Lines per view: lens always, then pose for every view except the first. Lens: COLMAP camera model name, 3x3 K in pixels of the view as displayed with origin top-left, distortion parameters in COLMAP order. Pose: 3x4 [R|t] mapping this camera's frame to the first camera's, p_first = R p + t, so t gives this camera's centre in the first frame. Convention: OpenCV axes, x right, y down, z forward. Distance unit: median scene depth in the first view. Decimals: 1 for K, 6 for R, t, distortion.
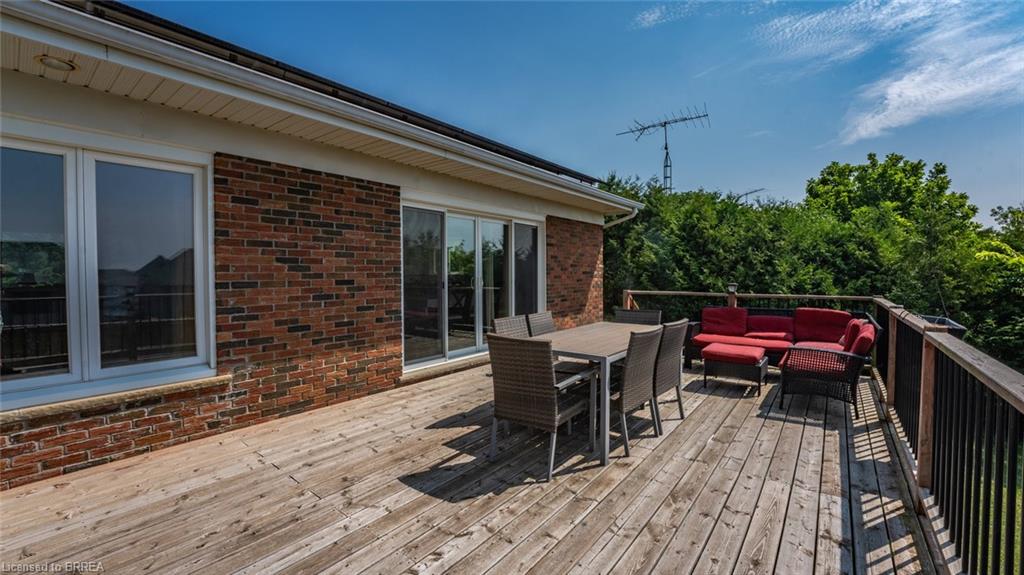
lens RADIAL K [[415.0, 0, 510.3], [0, 415.0, 284.5], [0, 0, 1]] dist [-0.033402, 0.005425]
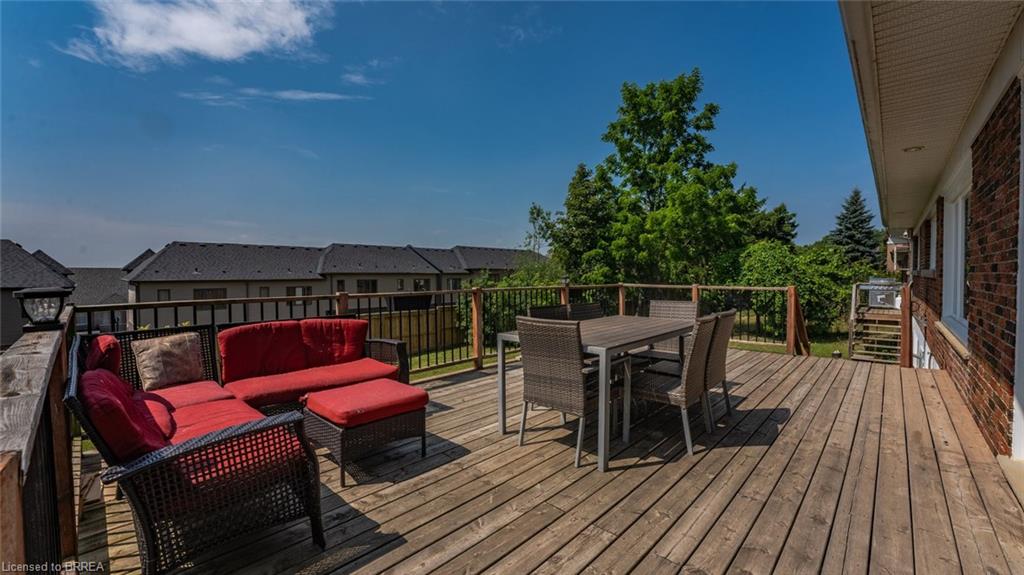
lens RADIAL K [[422.5, 0, 512.0], [0, 422.5, 287.5], [0, 0, 1]] dist [-0.020944, -0.000103]
pose [[-0.997859, 0.003259, 0.065327, 0.157611], [0.006916, 0.998416, 0.055839, -0.006554], [-0.065042, 0.056171, -0.996300, 0.784596]]
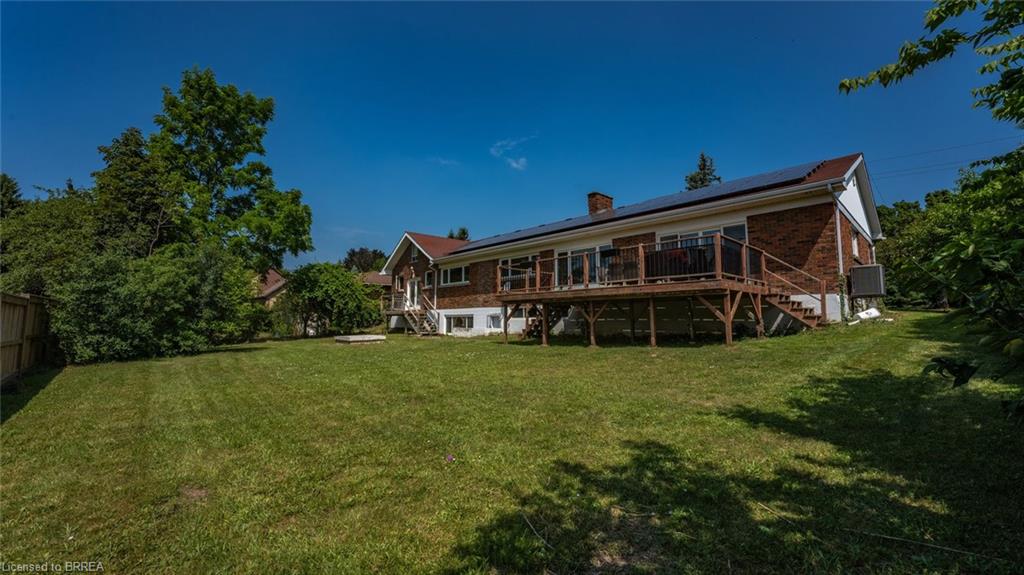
lens RADIAL K [[422.5, 0, 512.0], [0, 422.5, 287.5], [0, 0, 1]] dist [-0.020944, -0.000103]
pose [[-0.149728, -0.074544, -0.985913, 1.516418], [-0.021146, 0.997167, -0.072184, 0.221849], [0.988501, 0.010040, -0.150880, 0.189855]]
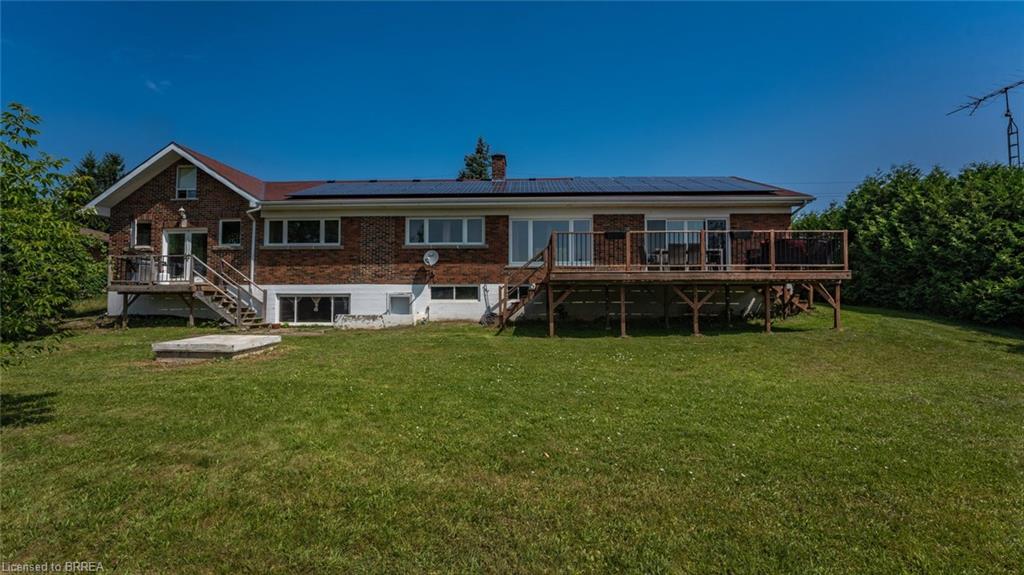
lens RADIAL K [[415.0, 0, 510.3], [0, 415.0, 284.5], [0, 0, 1]] dist [-0.033402, 0.005425]
pose [[0.598780, -0.020318, -0.800656, 0.807268], [-0.021561, 0.998907, -0.041473, 0.221940], [0.800623, 0.042096, 0.597688, -0.827136]]
